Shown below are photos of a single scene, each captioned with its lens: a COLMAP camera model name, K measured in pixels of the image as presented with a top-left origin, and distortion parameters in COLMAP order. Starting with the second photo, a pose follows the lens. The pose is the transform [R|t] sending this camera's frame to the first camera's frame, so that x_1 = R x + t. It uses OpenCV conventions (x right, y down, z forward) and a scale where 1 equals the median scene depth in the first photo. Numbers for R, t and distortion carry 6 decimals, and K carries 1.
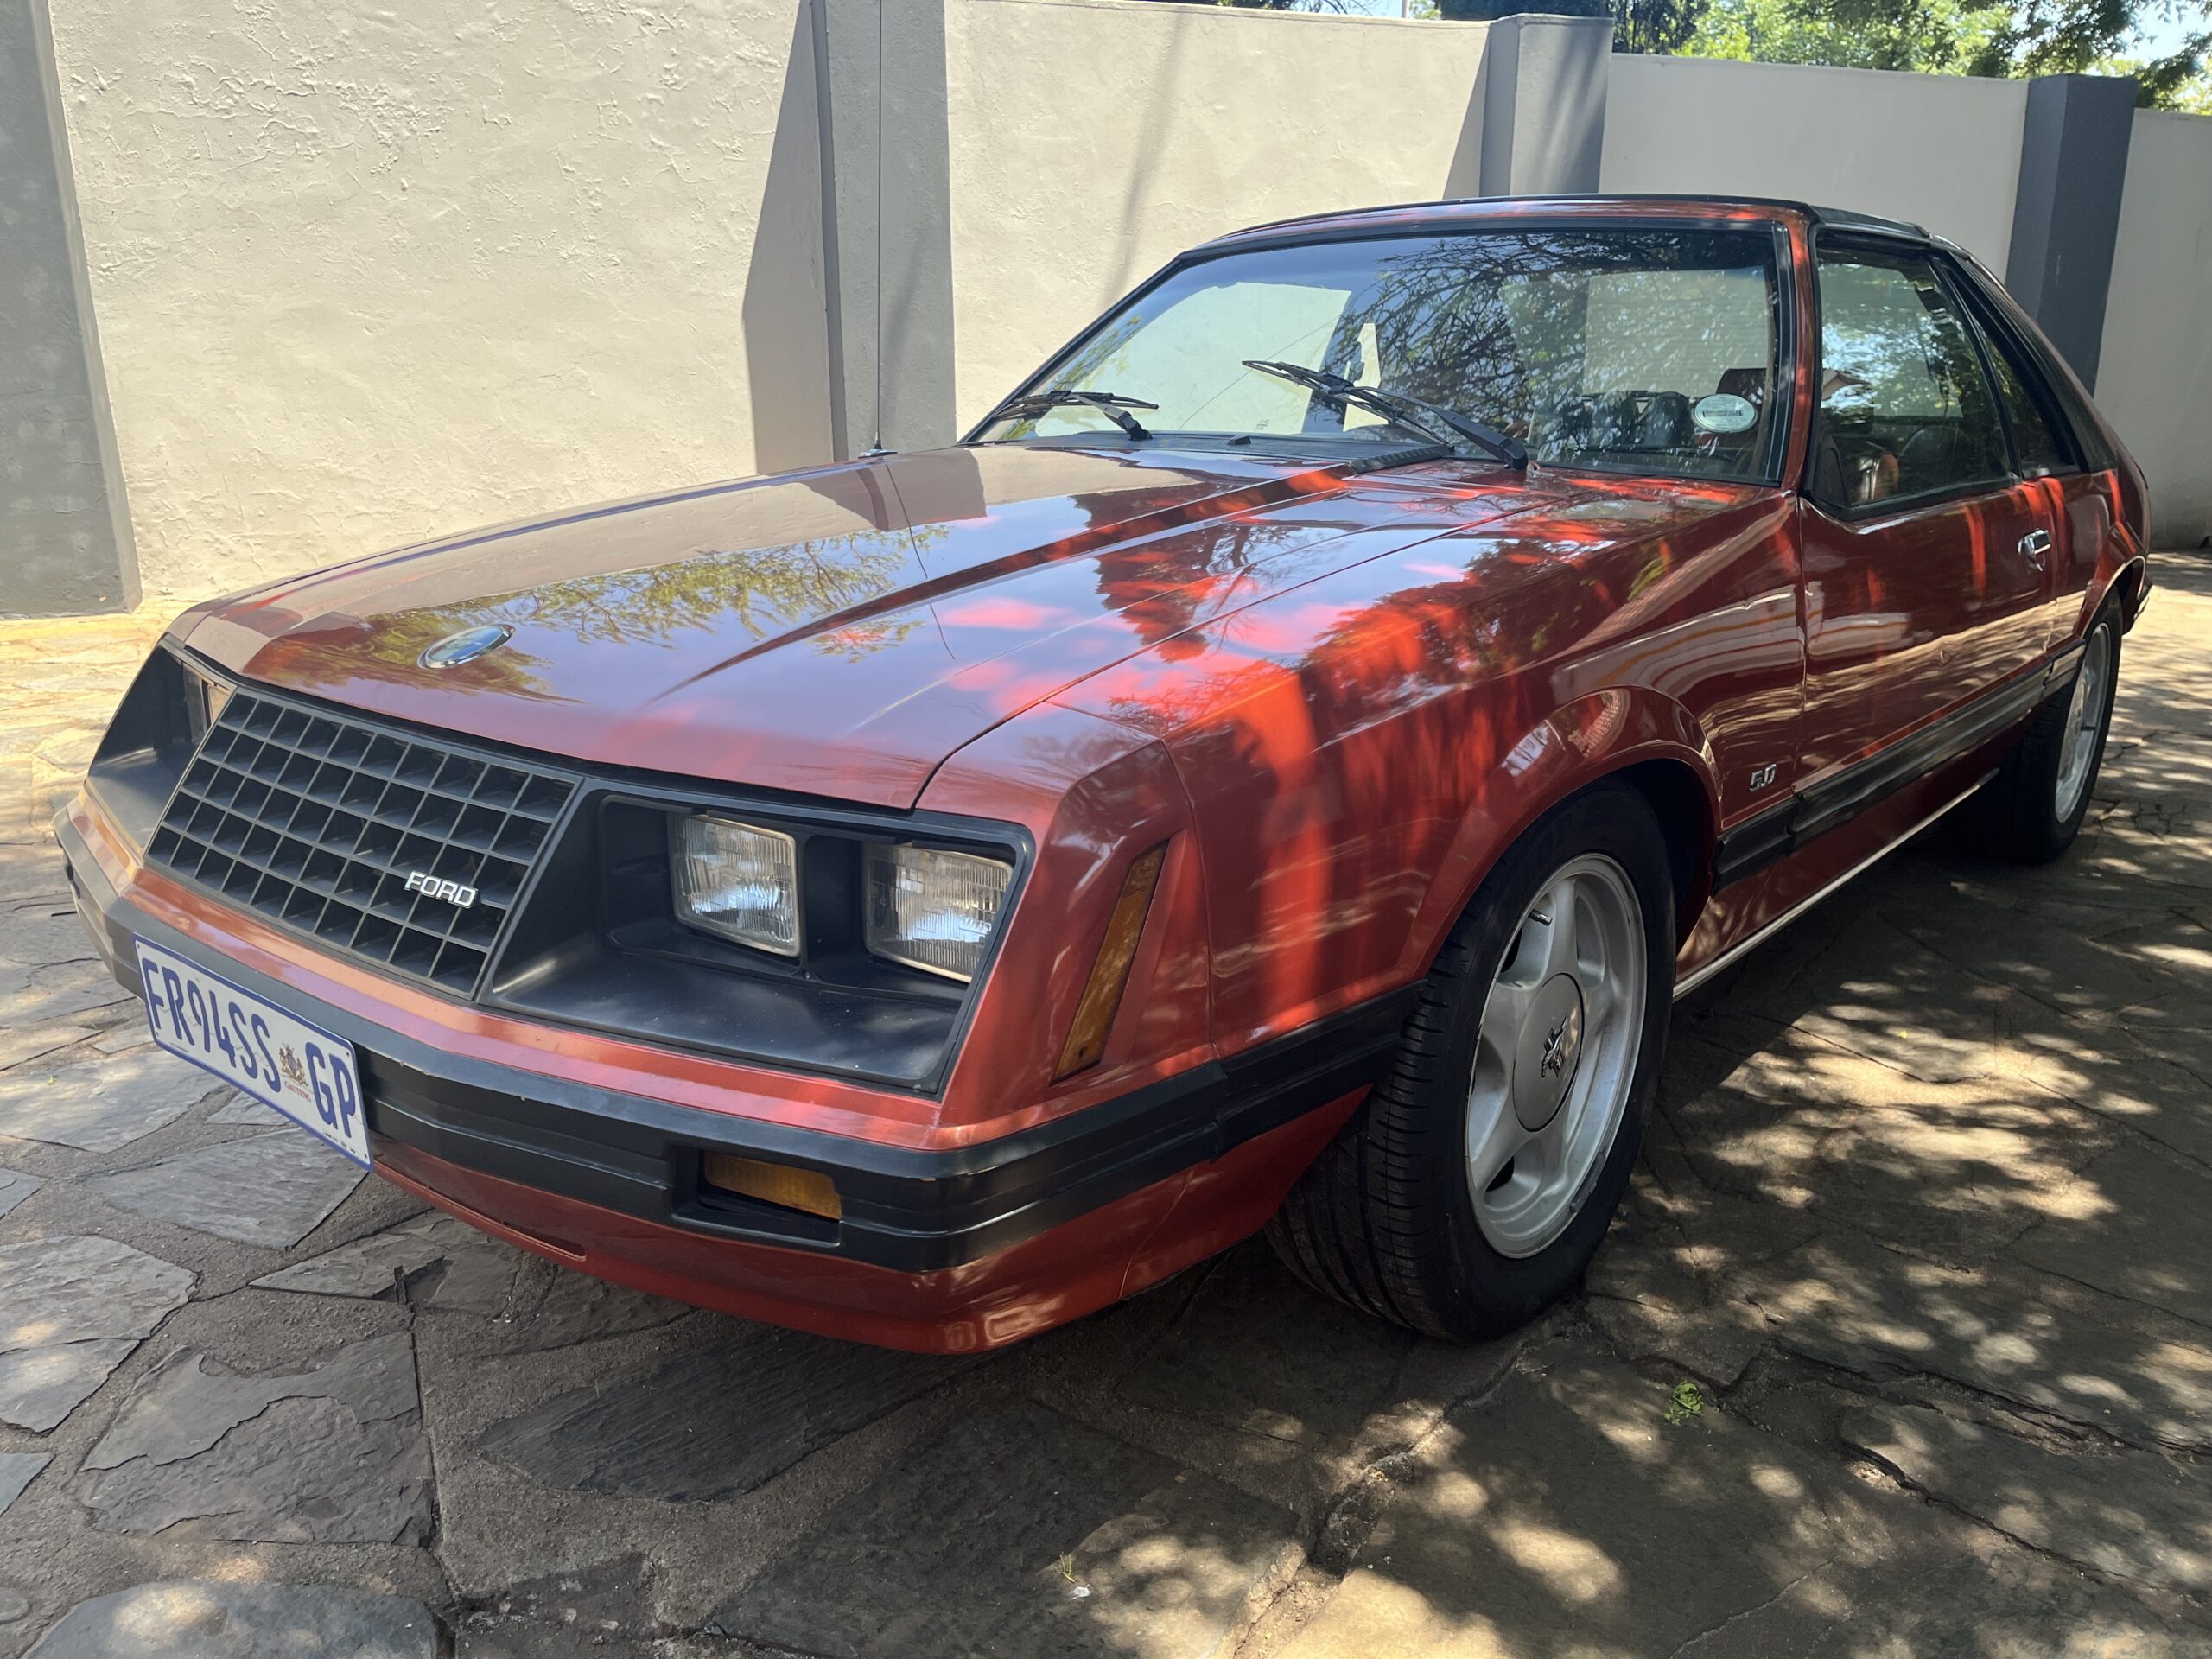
lens RADIAL K [[1661.0, 0, 1115.0], [0, 1661.0, 821.2], [0, 0, 1]] dist [0.102530, -0.145302]
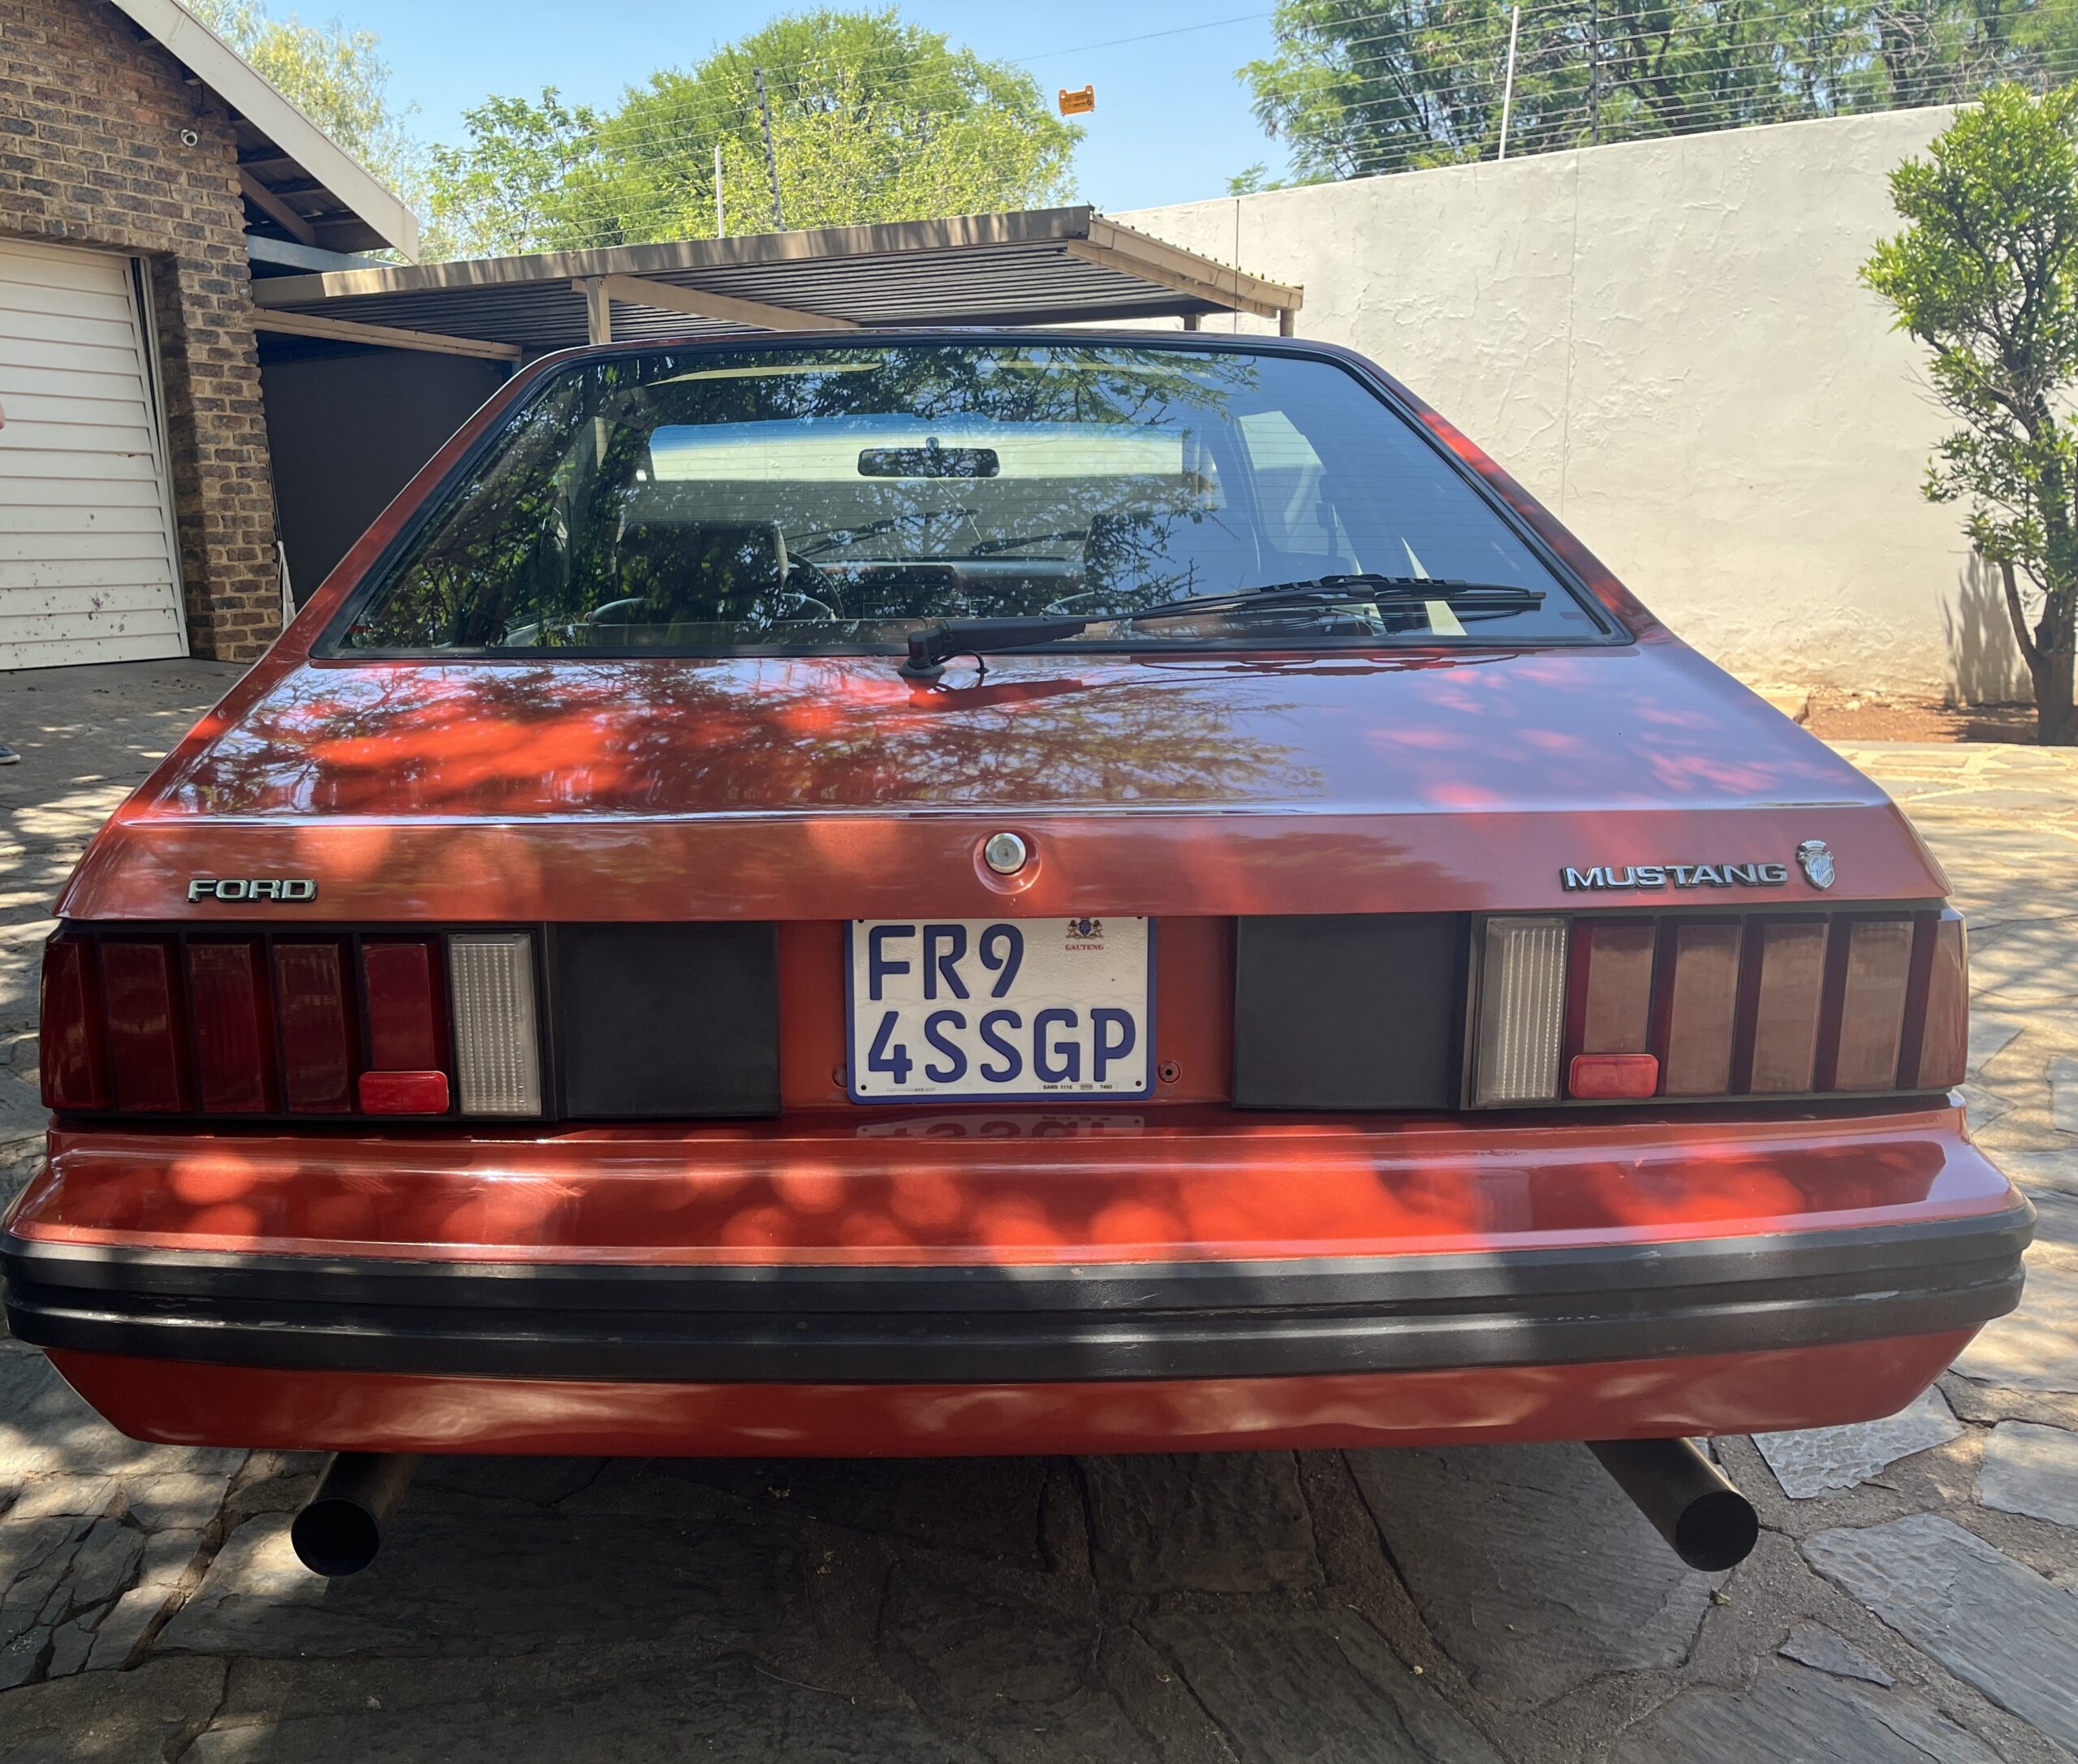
lens RADIAL K [[1753.5, 0, 880.7], [0, 1753.5, 882.3], [0, 0, 1]] dist [0.088949, -0.127260]
pose [[-0.758602, 0.144977, -0.635221, 0.581248], [-0.156167, 0.906054, 0.393290, -0.296720], [0.632563, 0.397551, -0.664694, 1.090076]]
